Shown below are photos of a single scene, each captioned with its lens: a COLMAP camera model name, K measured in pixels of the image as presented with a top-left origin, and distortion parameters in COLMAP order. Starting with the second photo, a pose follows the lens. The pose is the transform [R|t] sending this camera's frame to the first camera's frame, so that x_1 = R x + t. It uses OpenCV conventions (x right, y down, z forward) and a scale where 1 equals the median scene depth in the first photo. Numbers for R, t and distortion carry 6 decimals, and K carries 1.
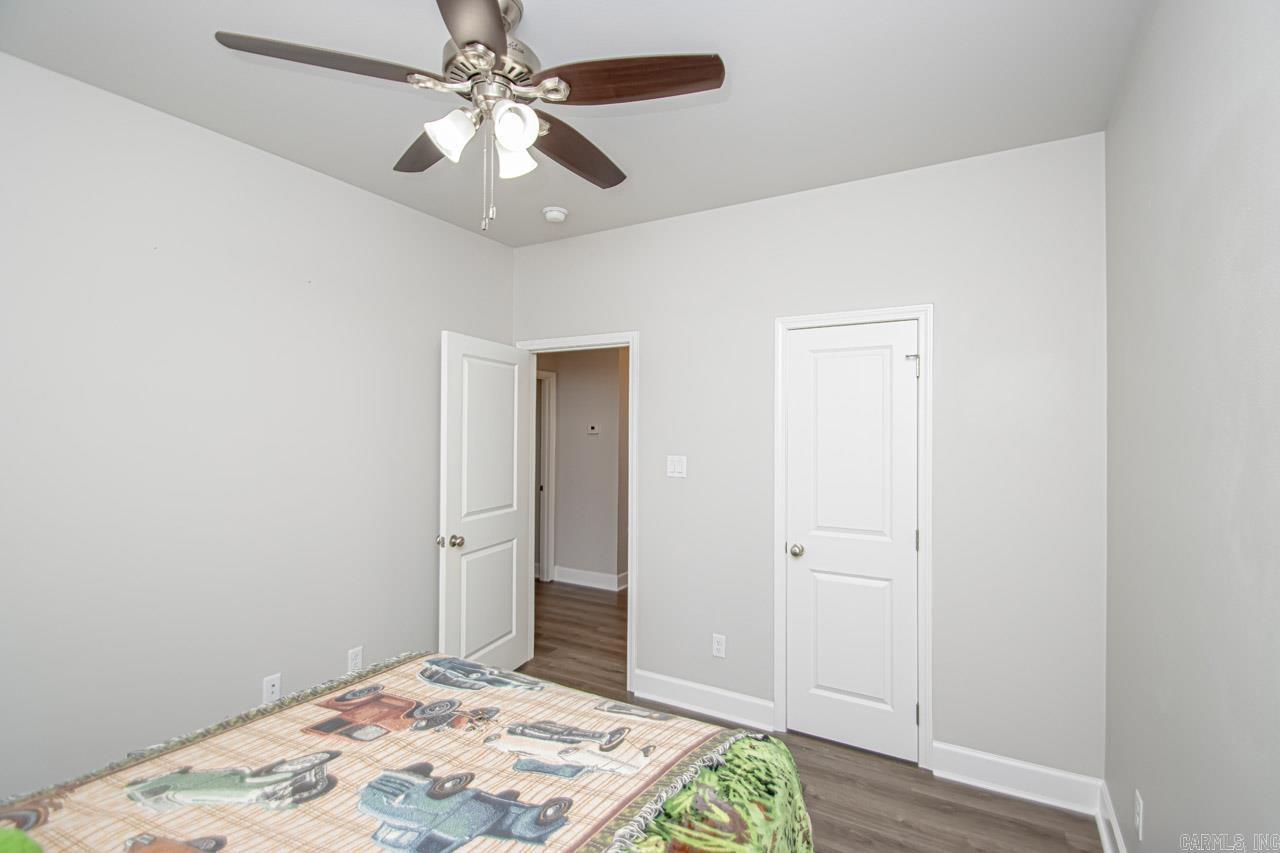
lens RADIAL K [[602.4, 0, 657.4], [0, 602.4, 423.9], [0, 0, 1]] dist [0.002752, -0.015785]
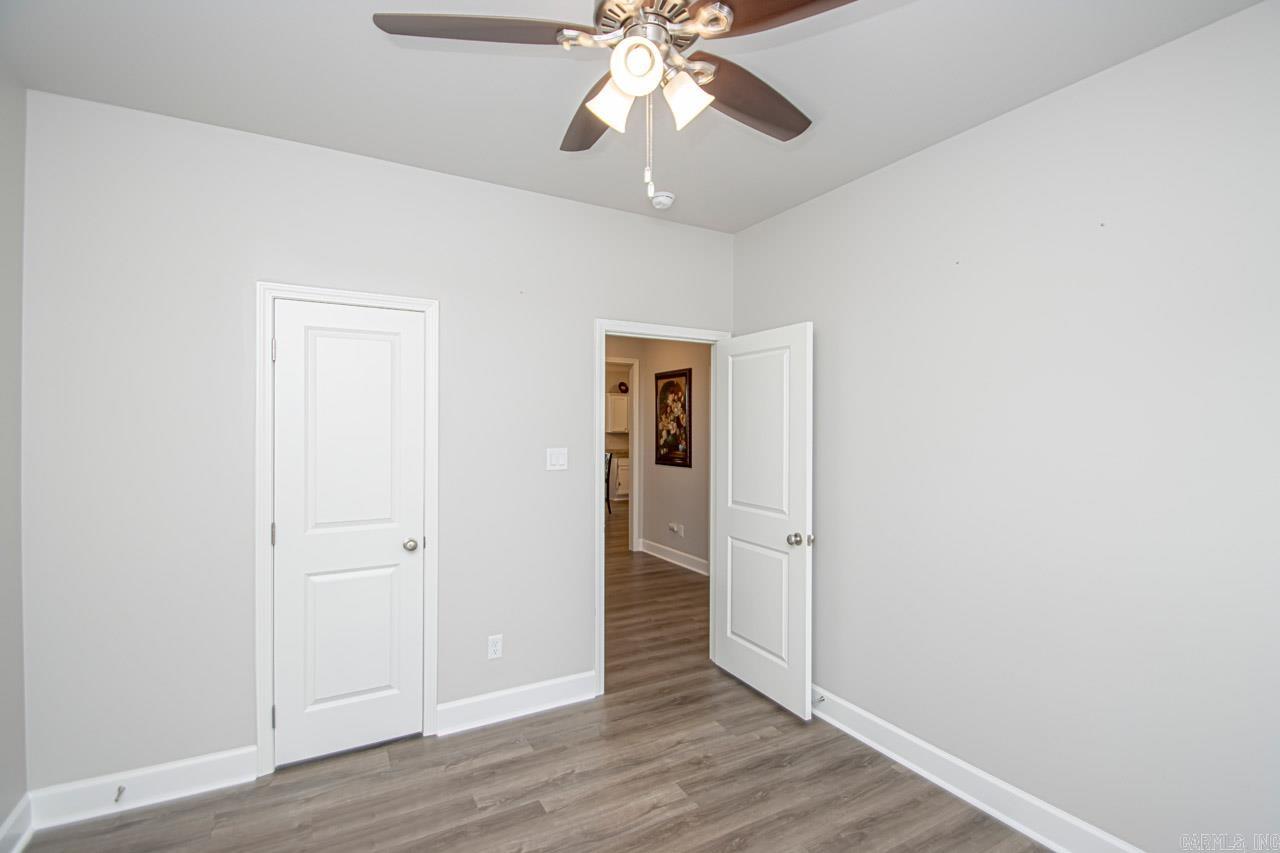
lens RADIAL K [[586.8, 0, 637.6], [0, 586.8, 411.2], [0, 0, 1]] dist [-0.000142, 0.000017]
pose [[0.509356, 0.010082, 0.860497, -0.997330], [-0.013269, 0.999905, -0.003861, -0.005211], [-0.860454, -0.009451, 0.509441, 0.581415]]
